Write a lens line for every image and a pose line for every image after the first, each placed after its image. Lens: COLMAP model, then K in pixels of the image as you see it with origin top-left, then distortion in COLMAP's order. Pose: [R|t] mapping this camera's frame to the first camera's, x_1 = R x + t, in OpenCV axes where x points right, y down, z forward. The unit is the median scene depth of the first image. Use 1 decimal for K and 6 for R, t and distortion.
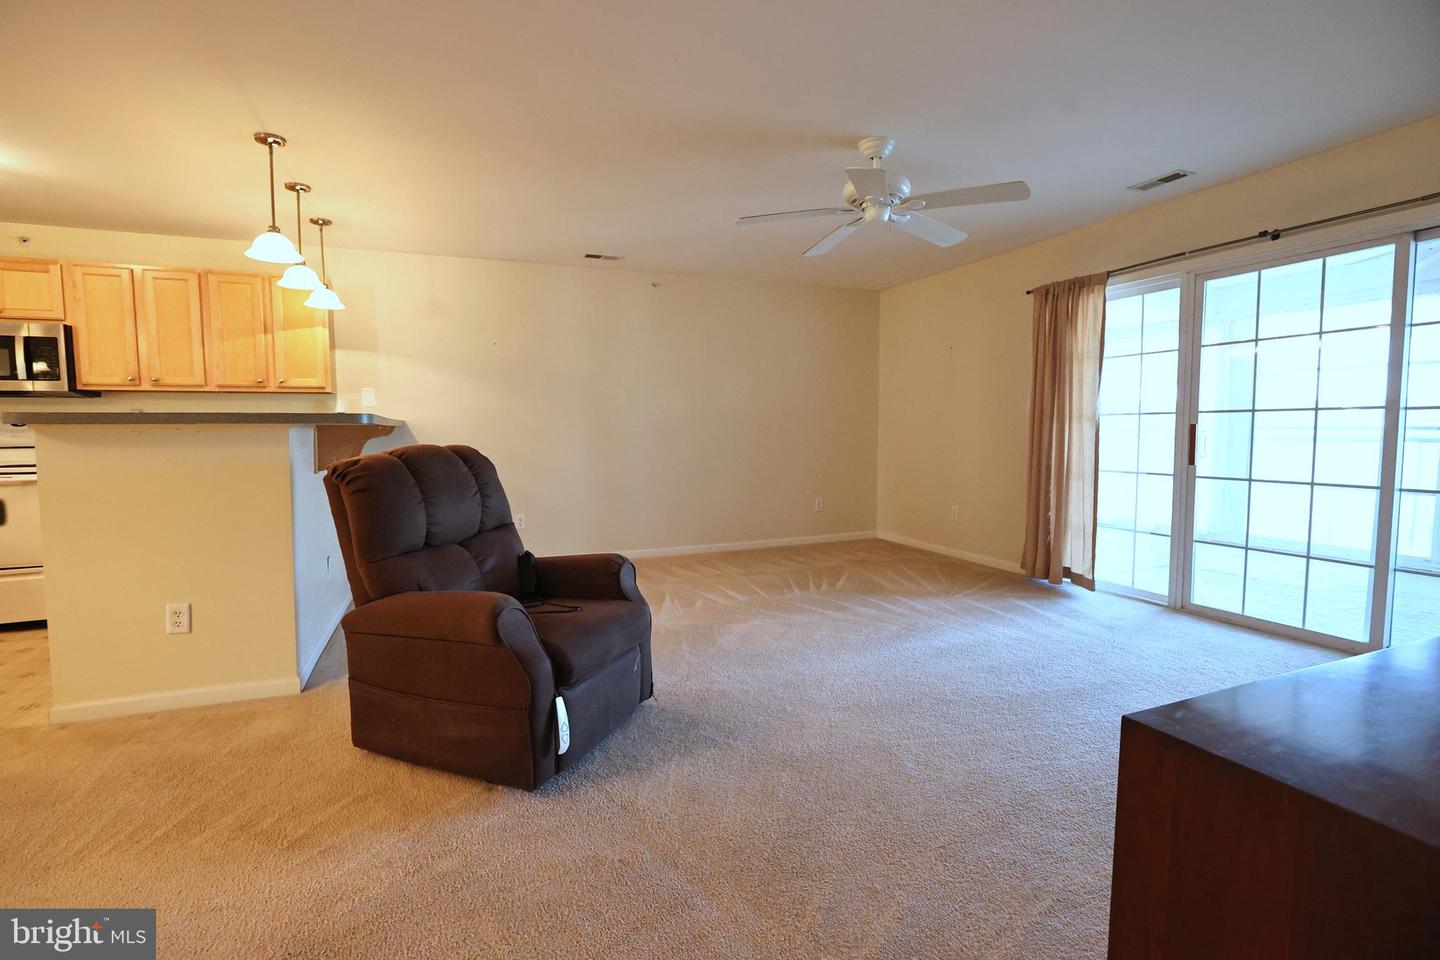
lens RADIAL K [[658.2, 0, 713.6], [0, 658.2, 480.6], [0, 0, 1]] dist [-0.046847, 0.015934]
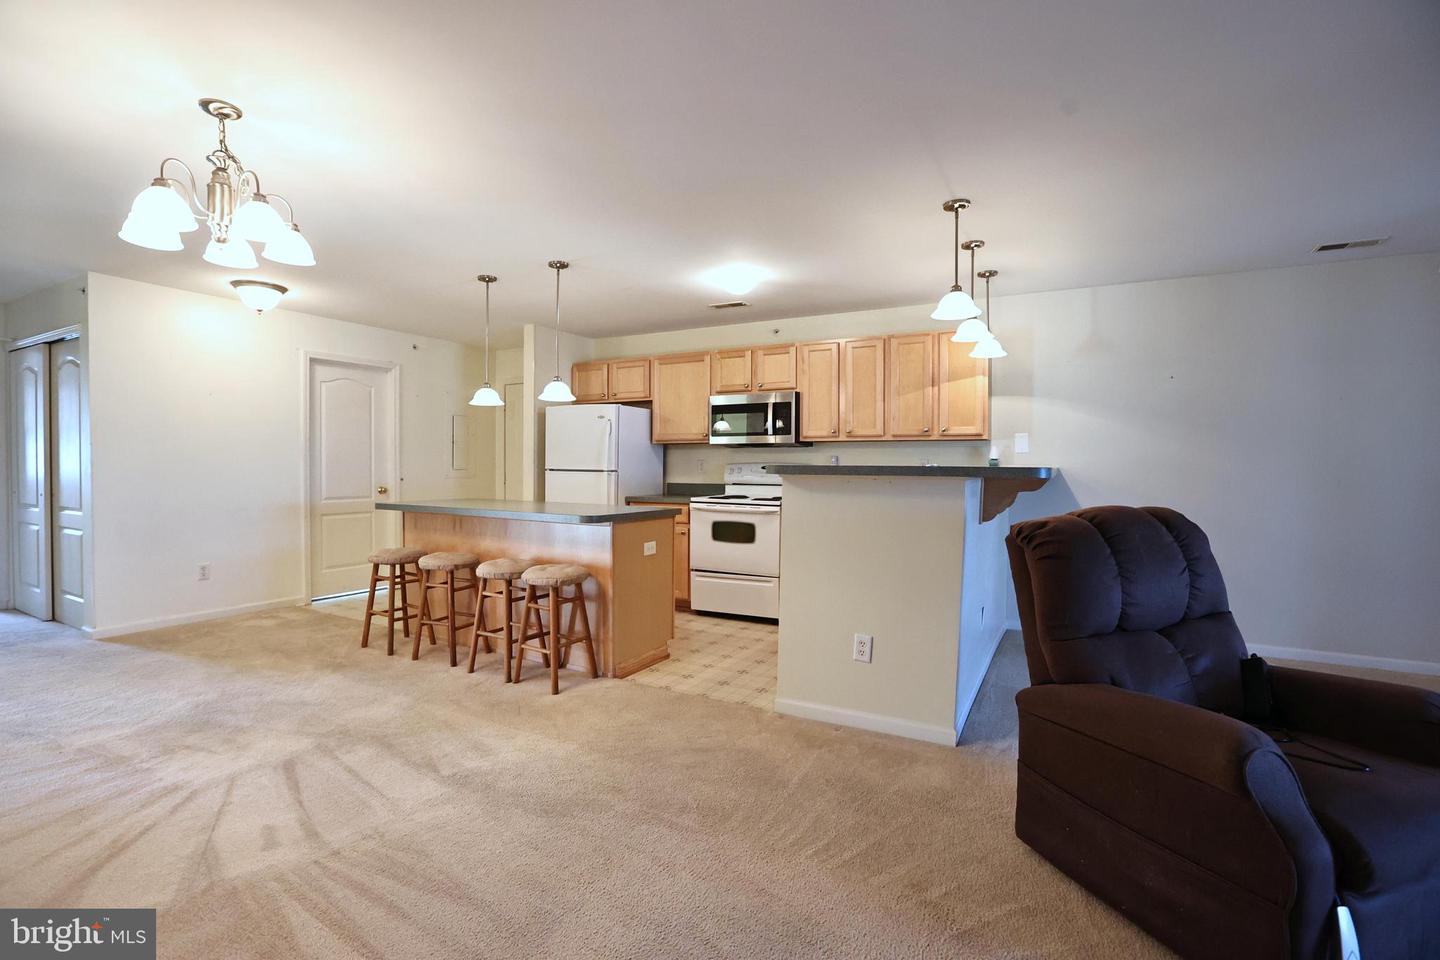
lens RADIAL K [[658.2, 0, 716.7], [0, 658.2, 480.2], [0, 0, 1]] dist [-0.046847, 0.015934]
pose [[0.633669, 0.024489, -0.773216, -0.080385], [-0.068931, 0.997311, -0.024904, -0.020963], [0.770527, 0.069079, 0.633653, 0.039339]]
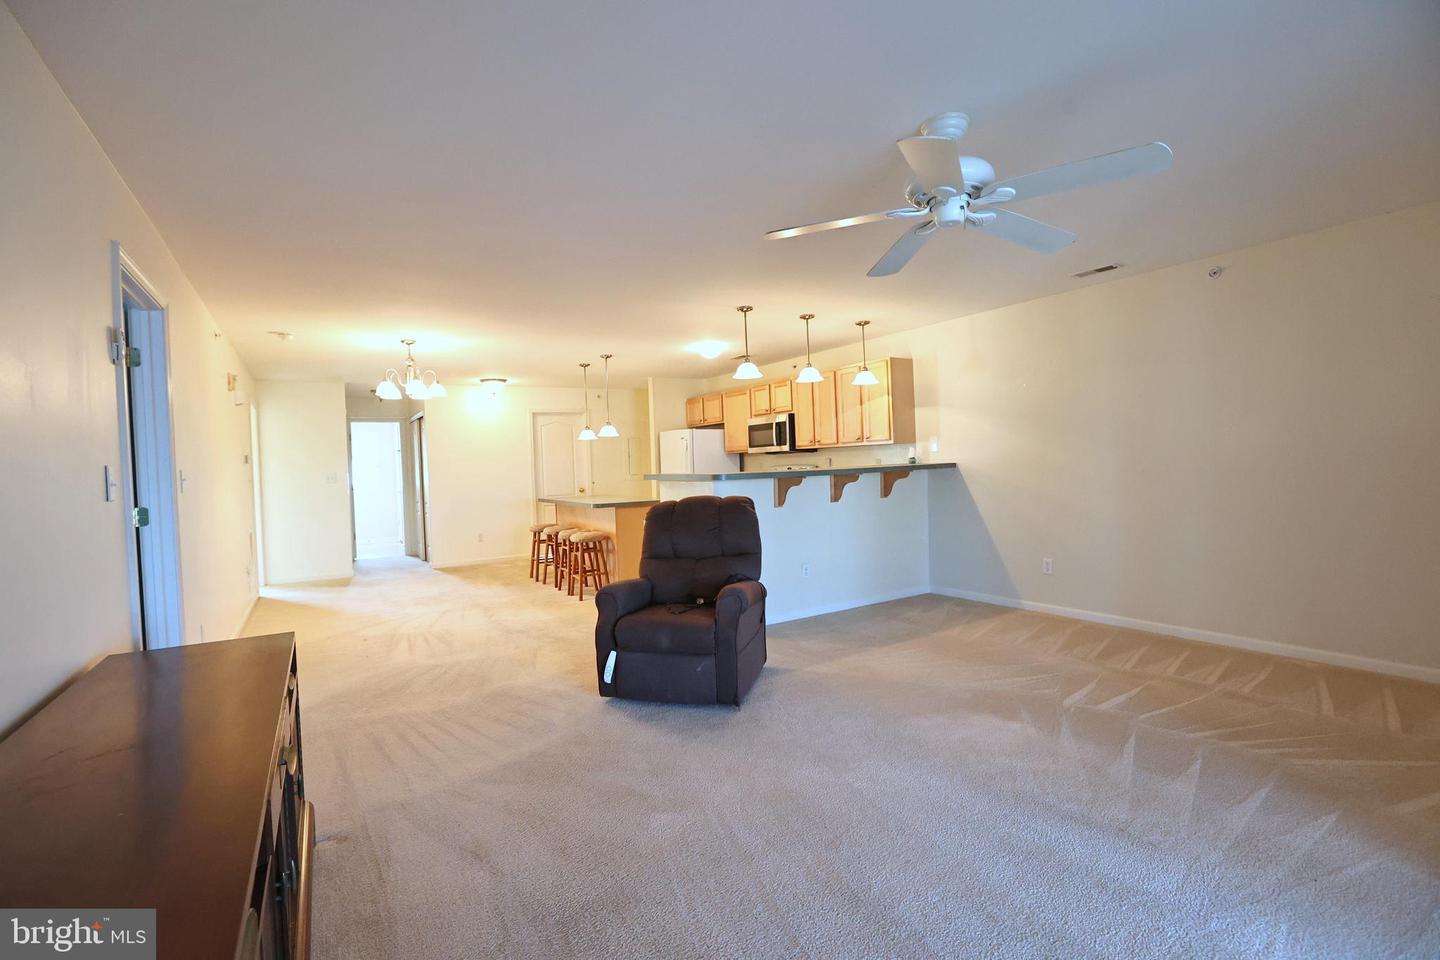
lens RADIAL K [[658.2, 0, 711.5], [0, 658.2, 477.1], [0, 0, 1]] dist [-0.046847, 0.015934]
pose [[0.165398, 0.013935, -0.986128, 0.756123], [-0.044845, 0.998972, 0.006595, -0.070145], [0.985207, 0.043132, 0.165853, 0.490702]]
